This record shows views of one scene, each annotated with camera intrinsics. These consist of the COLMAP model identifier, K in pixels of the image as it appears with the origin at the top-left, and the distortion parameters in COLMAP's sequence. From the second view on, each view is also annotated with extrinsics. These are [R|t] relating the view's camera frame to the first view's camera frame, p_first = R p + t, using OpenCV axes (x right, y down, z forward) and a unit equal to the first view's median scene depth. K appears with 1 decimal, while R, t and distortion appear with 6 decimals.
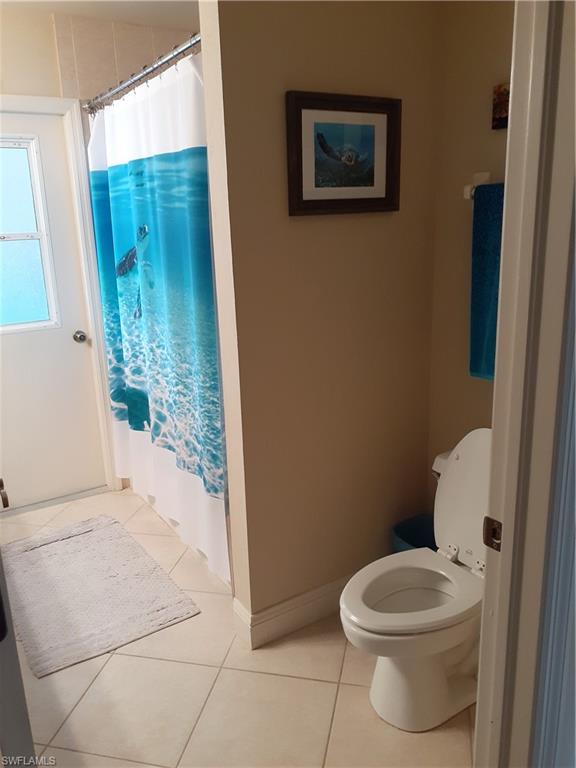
lens RADIAL K [[613.8, 0, 288.0], [0, 613.8, 384.0], [0, 0, 1]] dist [0.108705, -0.168107]
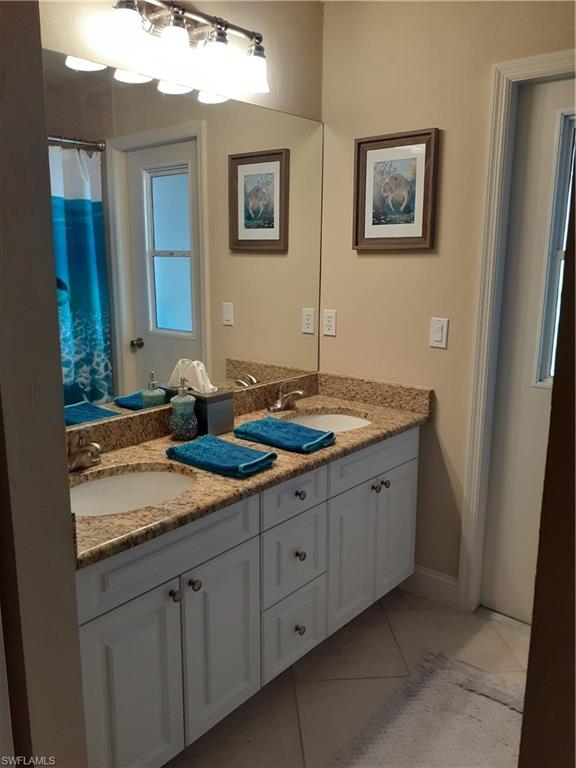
lens RADIAL K [[613.8, 0, 288.0], [0, 613.8, 384.0], [0, 0, 1]] dist [0.108705, -0.168107]
pose [[0.303225, 0.248294, -0.920003, 1.159595], [-0.266378, 0.949055, 0.168338, -0.248674], [0.914930, 0.194024, 0.353917, 0.693397]]
